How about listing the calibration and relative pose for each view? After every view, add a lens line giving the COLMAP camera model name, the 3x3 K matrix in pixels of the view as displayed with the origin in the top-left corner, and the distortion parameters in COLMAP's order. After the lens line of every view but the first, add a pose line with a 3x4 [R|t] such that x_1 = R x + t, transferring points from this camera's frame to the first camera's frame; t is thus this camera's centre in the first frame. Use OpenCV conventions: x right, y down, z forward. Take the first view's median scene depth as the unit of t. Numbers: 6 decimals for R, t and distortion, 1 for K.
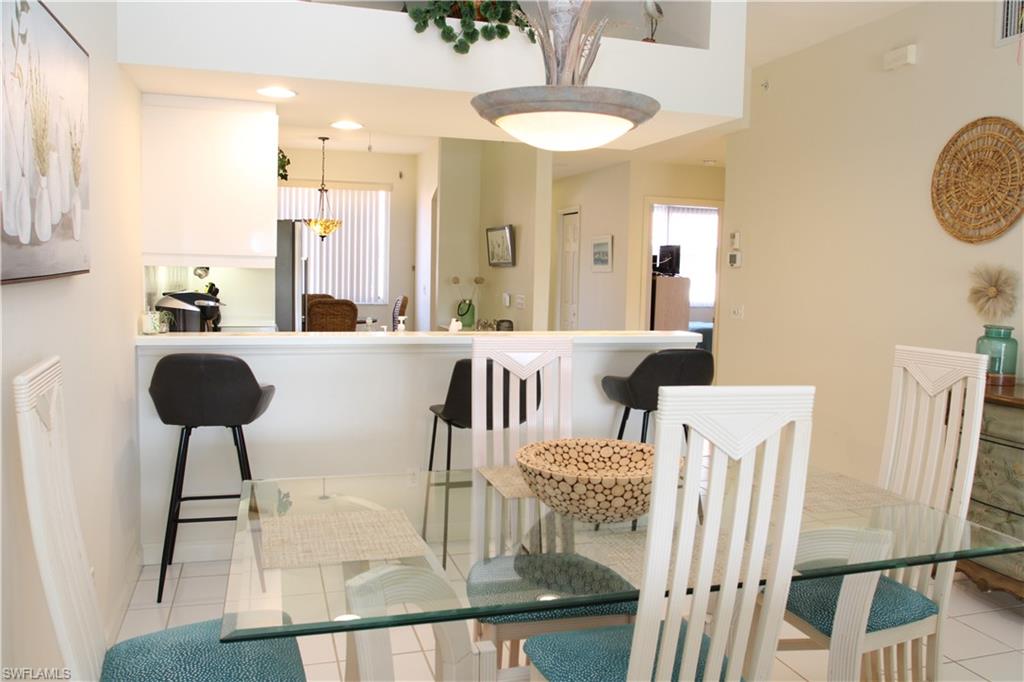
lens RADIAL K [[810.8, 0, 512.0], [0, 810.8, 341.0], [0, 0, 1]] dist [-0.088668, 0.077445]
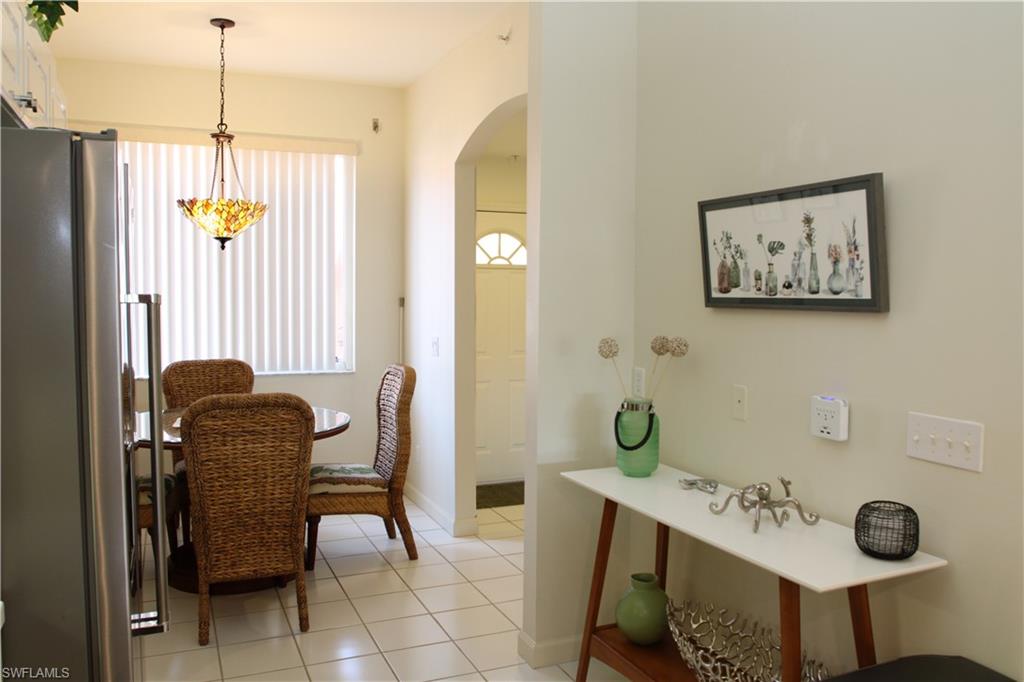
lens RADIAL K [[810.8, 0, 512.0], [0, 810.8, 341.0], [0, 0, 1]] dist [-0.088668, 0.077445]
pose [[0.994095, -0.021227, 0.106419, -0.123350], [0.023704, 0.999476, -0.022062, -0.059077], [-0.105895, 0.024454, 0.994077, 0.539546]]
